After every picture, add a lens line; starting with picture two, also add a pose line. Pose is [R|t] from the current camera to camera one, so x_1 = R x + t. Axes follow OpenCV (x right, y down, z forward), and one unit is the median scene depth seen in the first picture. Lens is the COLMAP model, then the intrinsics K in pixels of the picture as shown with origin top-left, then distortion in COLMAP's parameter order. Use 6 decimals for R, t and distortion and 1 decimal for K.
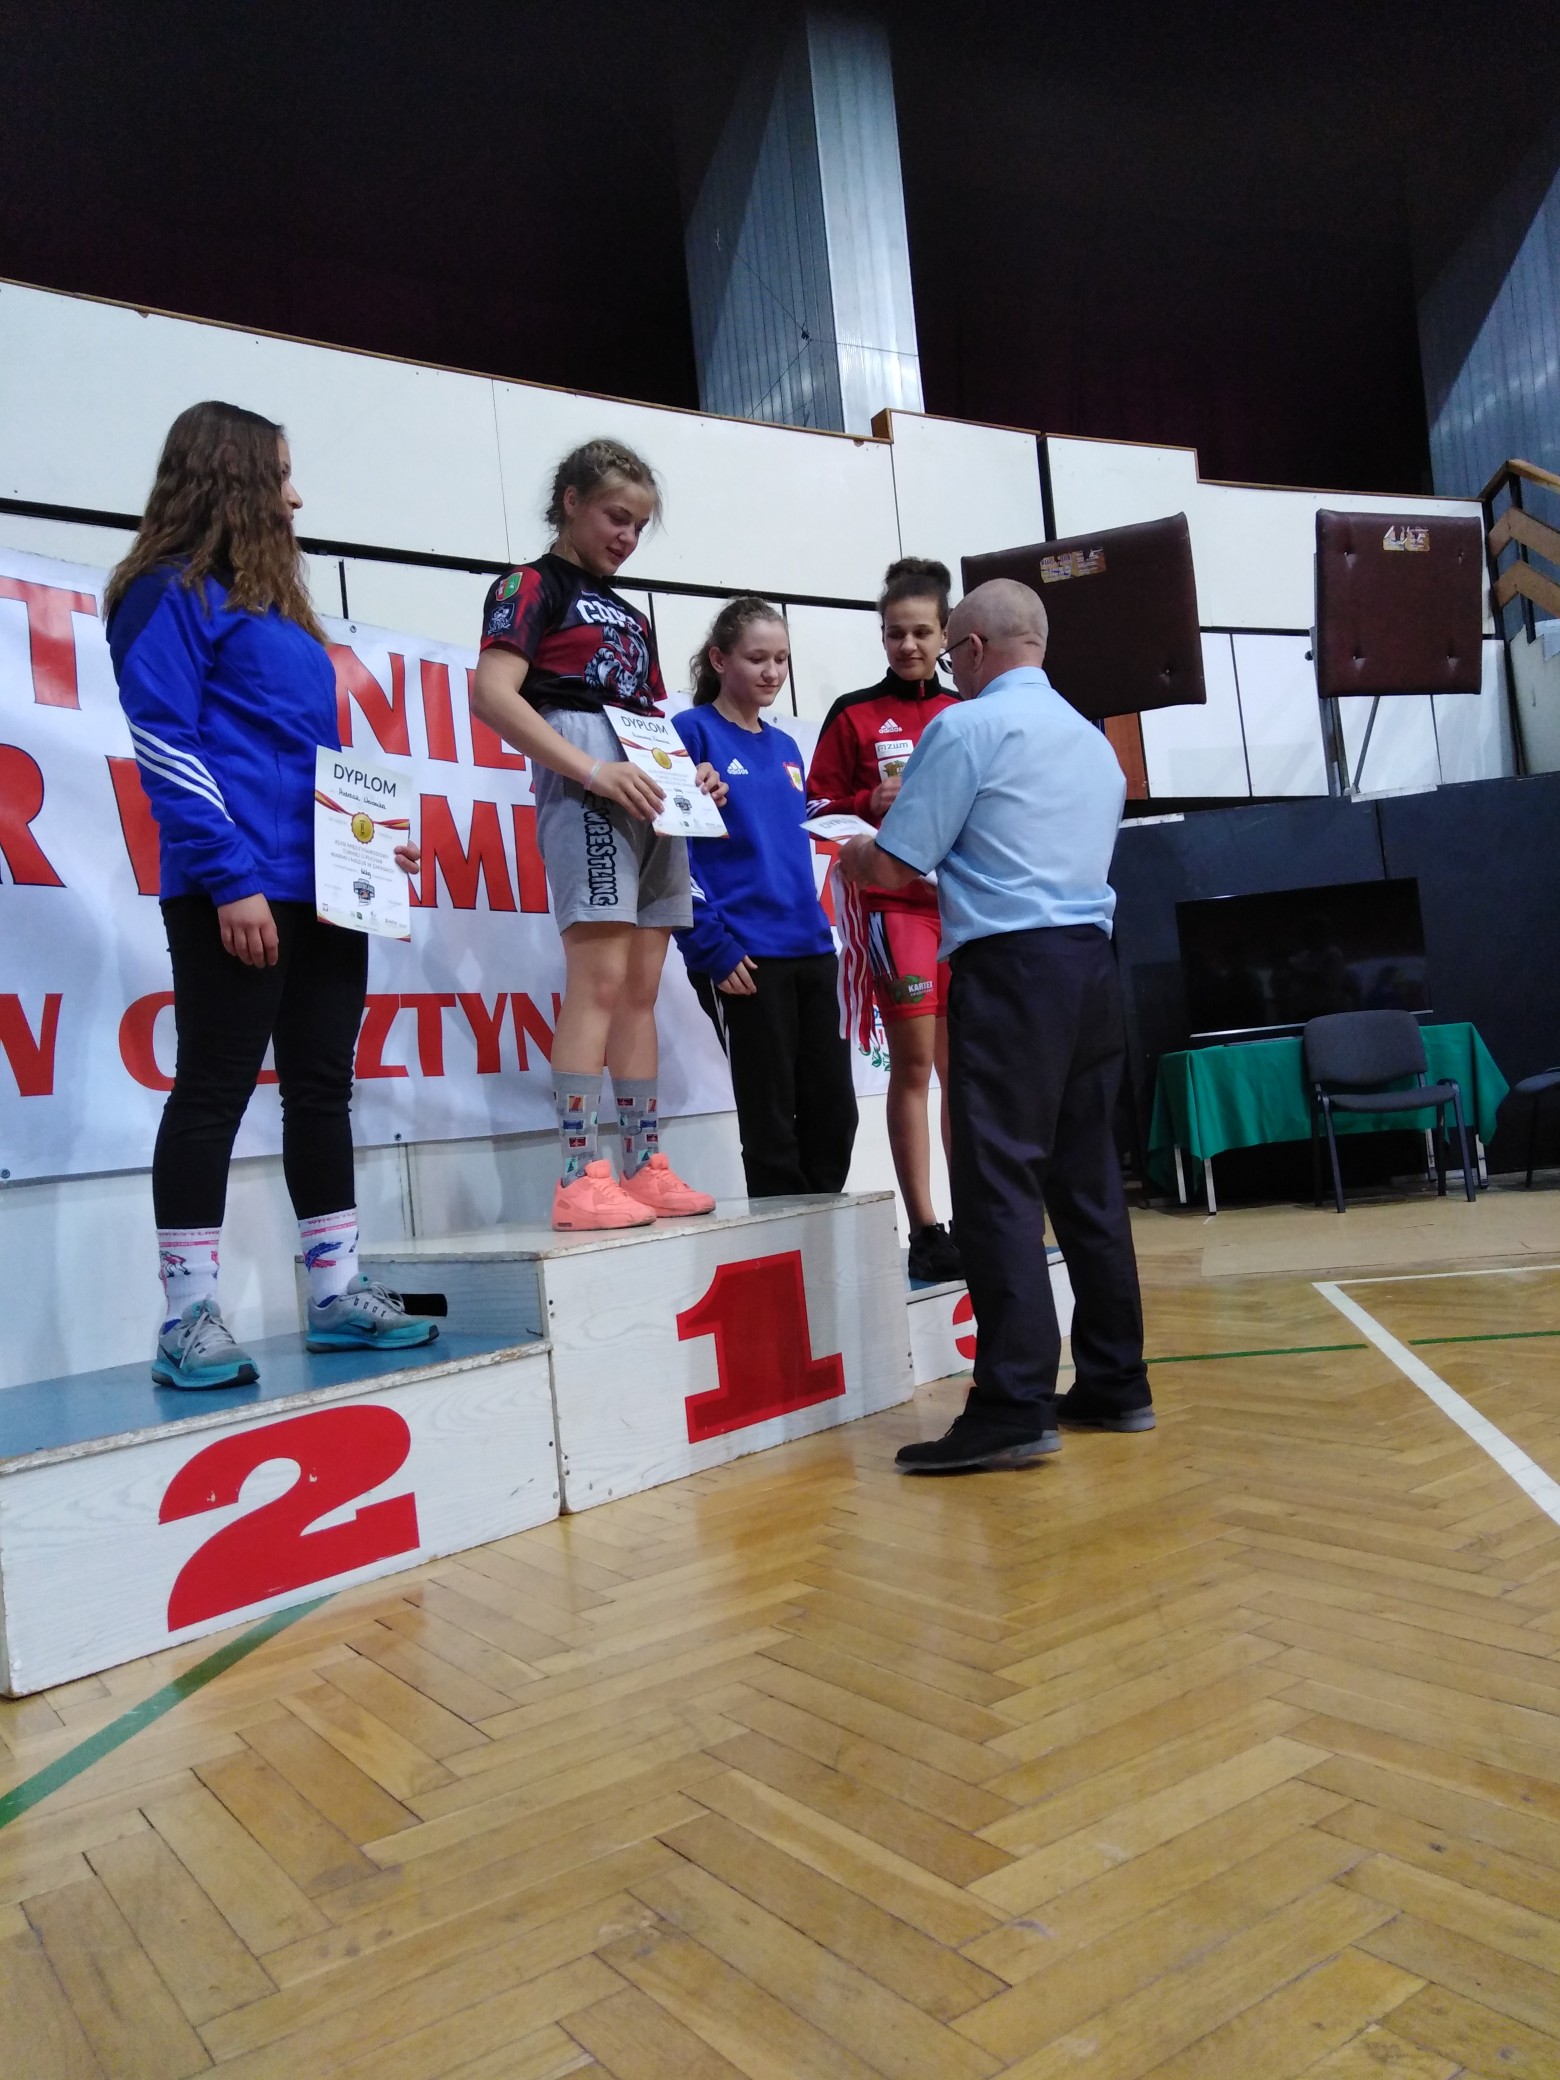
lens RADIAL K [[1595.3, 0, 767.6], [0, 1595.3, 1037.9], [0, 0, 1]] dist [0.029532, -0.007320]
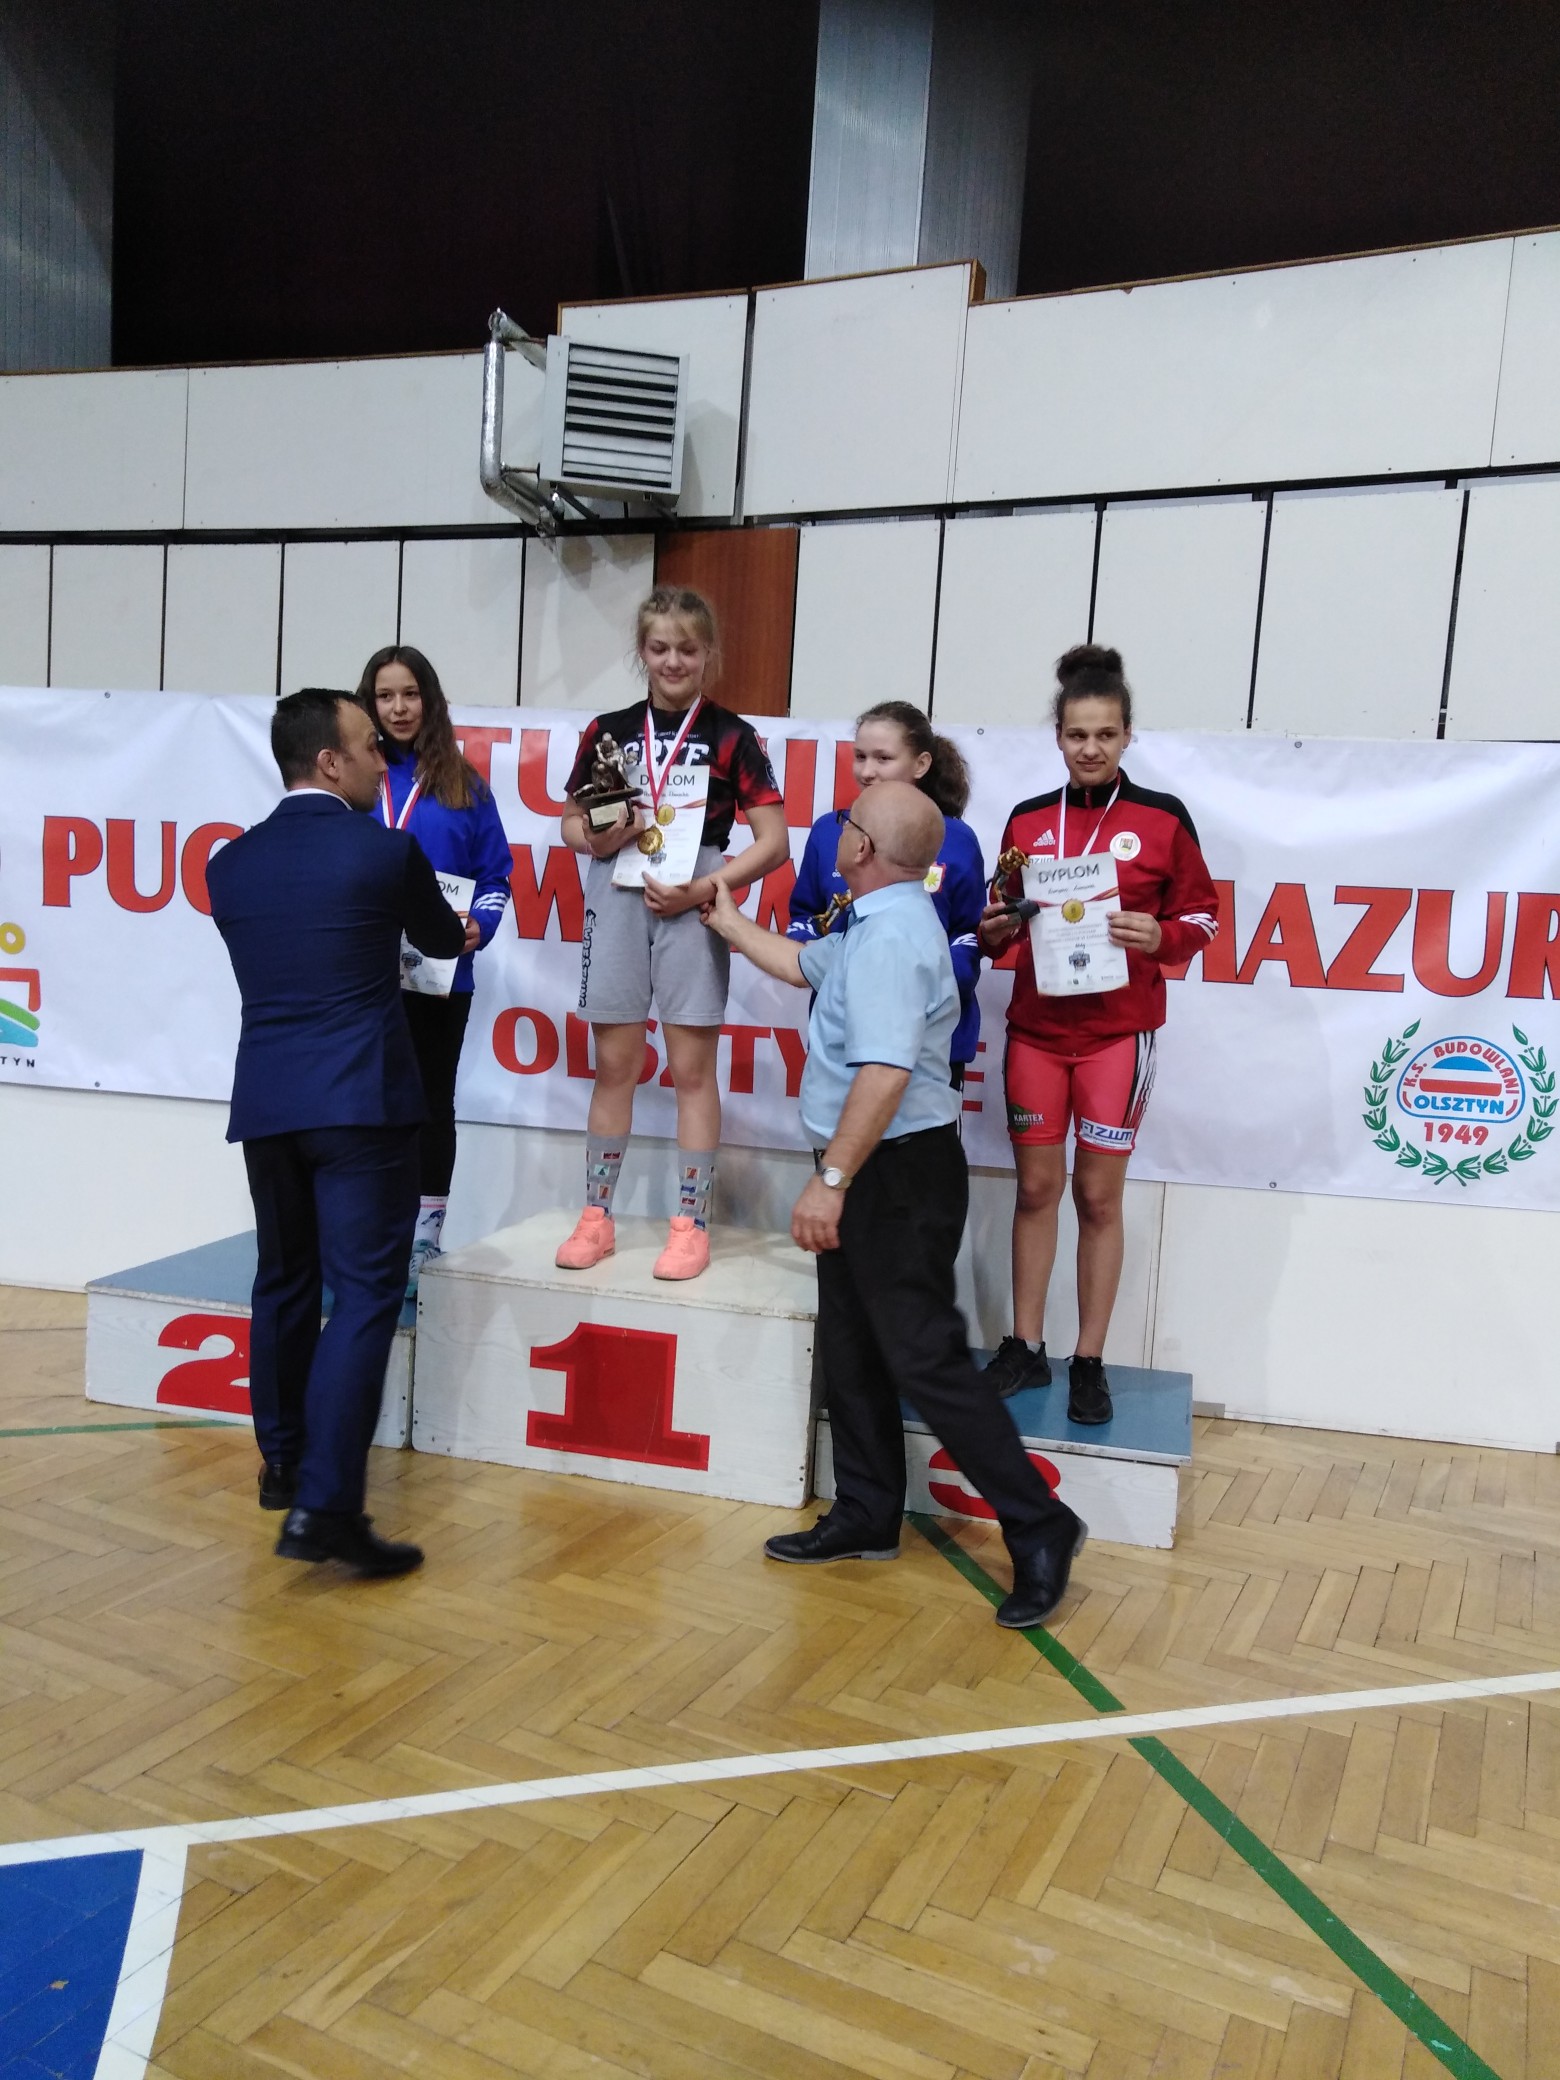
lens RADIAL K [[1595.3, 0, 778.8], [0, 1595.3, 1045.6], [0, 0, 1]] dist [0.029532, -0.007320]
pose [[0.493275, 0.214024, -0.843133, 1.063353], [-0.078721, 0.976266, 0.201764, -0.334886], [0.866304, -0.033153, 0.498415, 0.538421]]
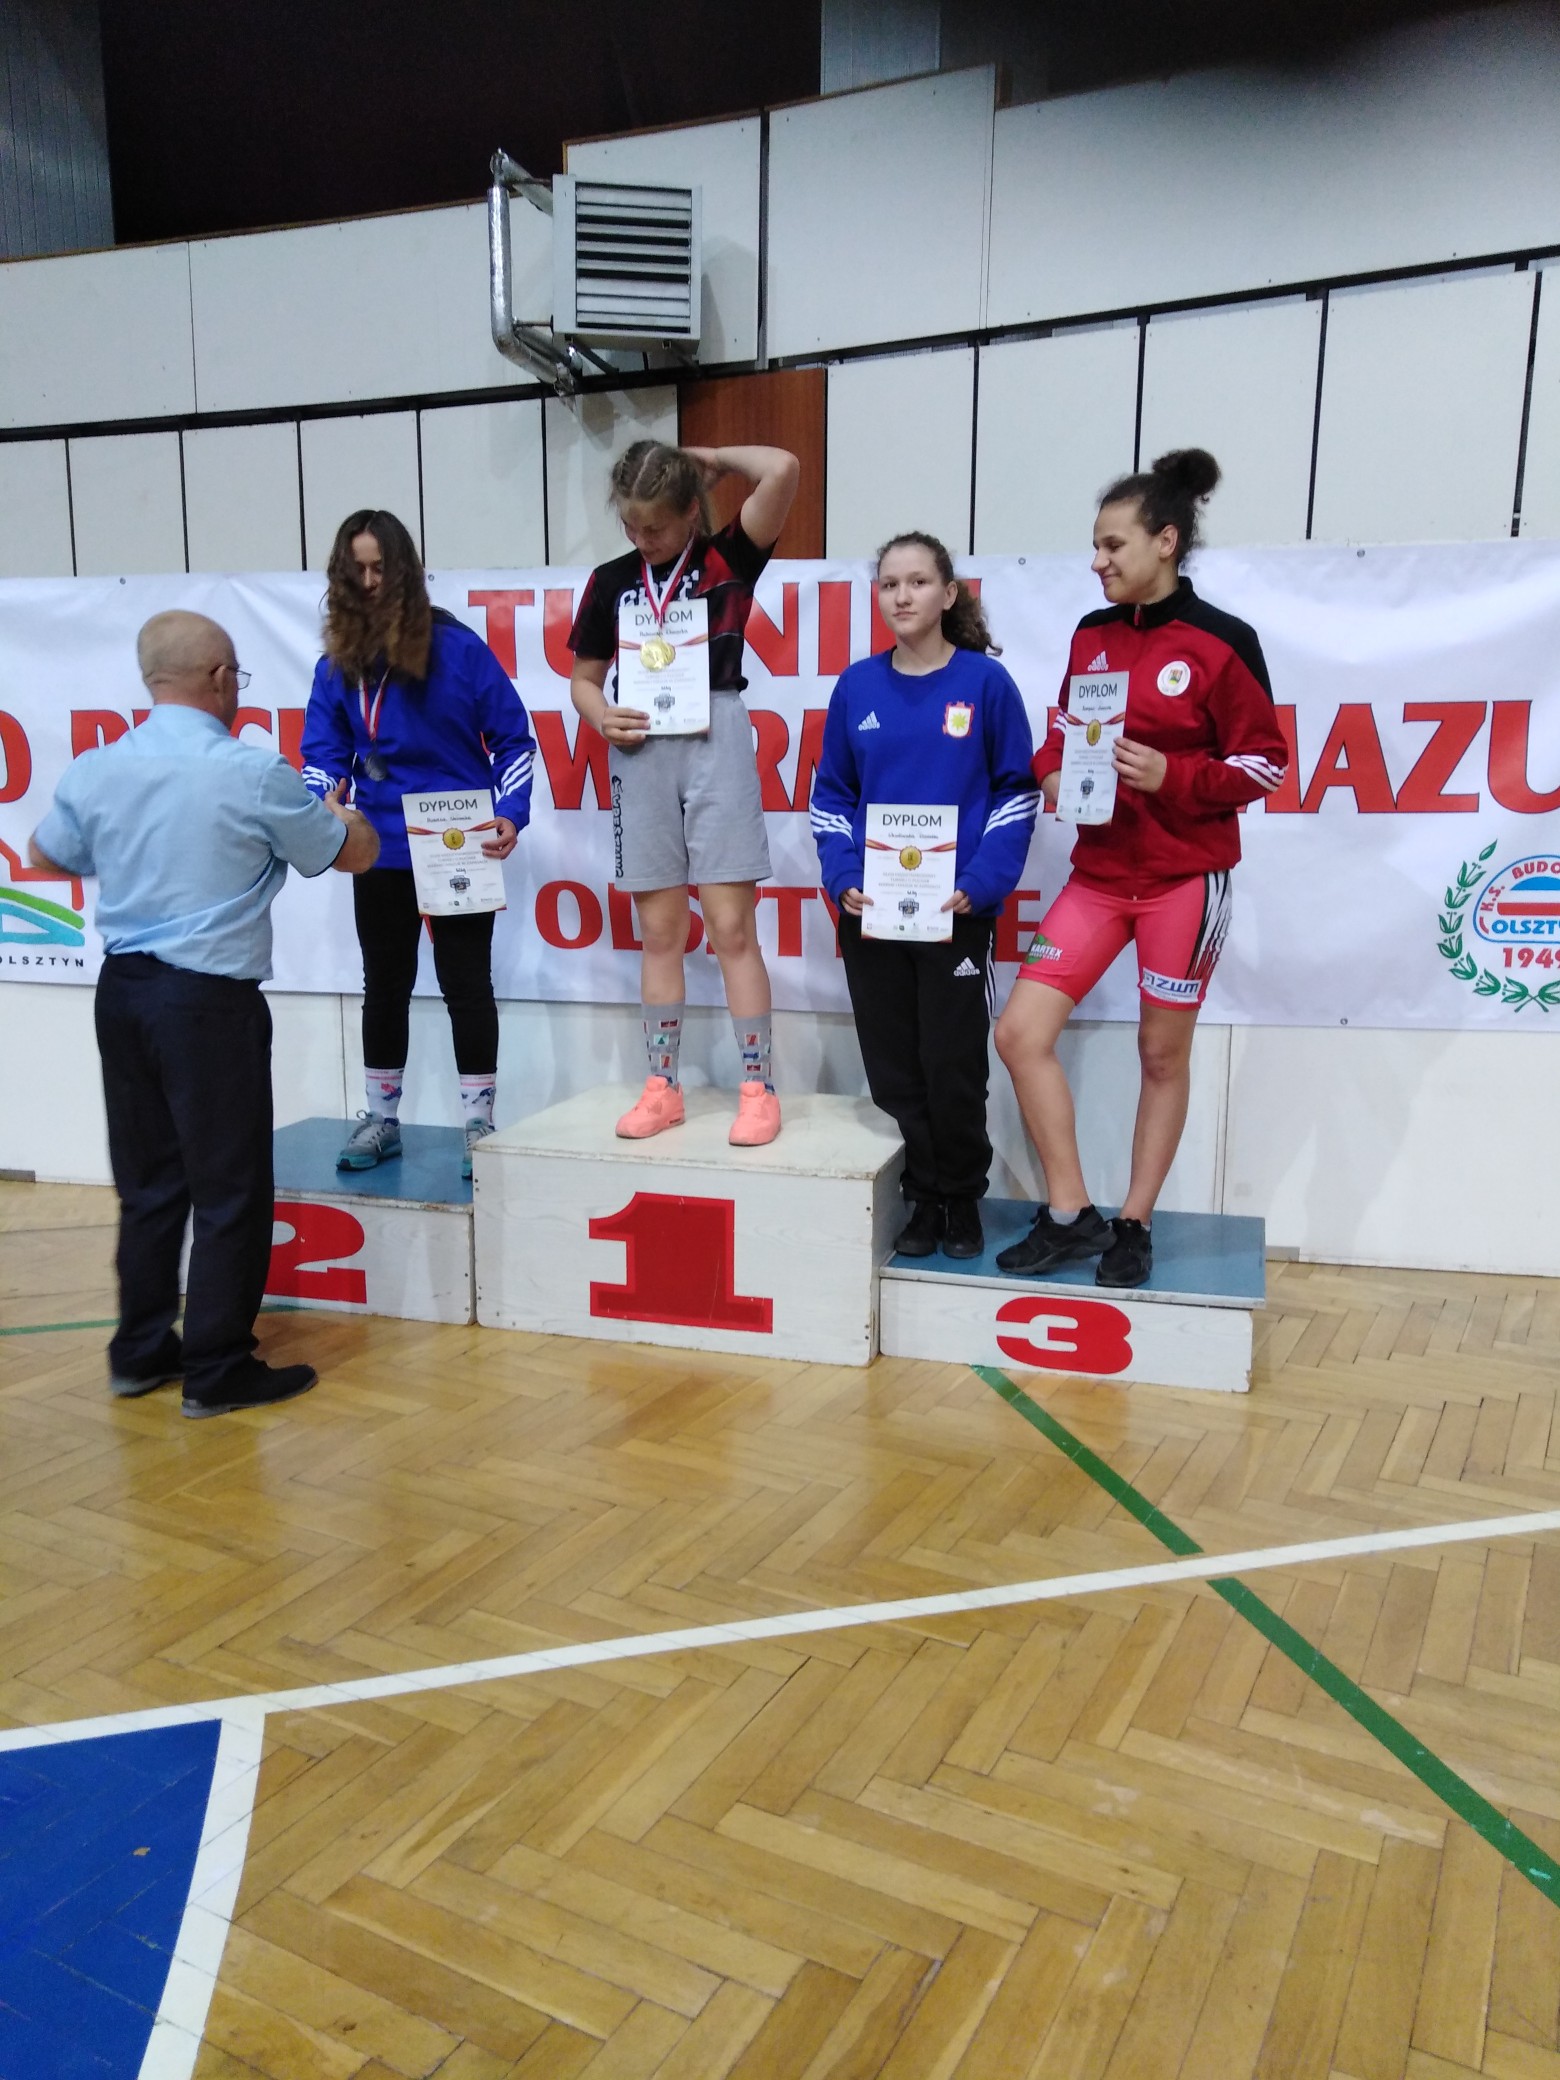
lens RADIAL K [[1595.3, 0, 775.1], [0, 1595.3, 1049.3], [0, 0, 1]] dist [0.029532, -0.007320]
pose [[0.470500, 0.257292, -0.844056, 1.043001], [-0.020022, 0.959413, 0.281294, -0.314218], [0.882173, -0.115449, 0.456555, 0.563670]]
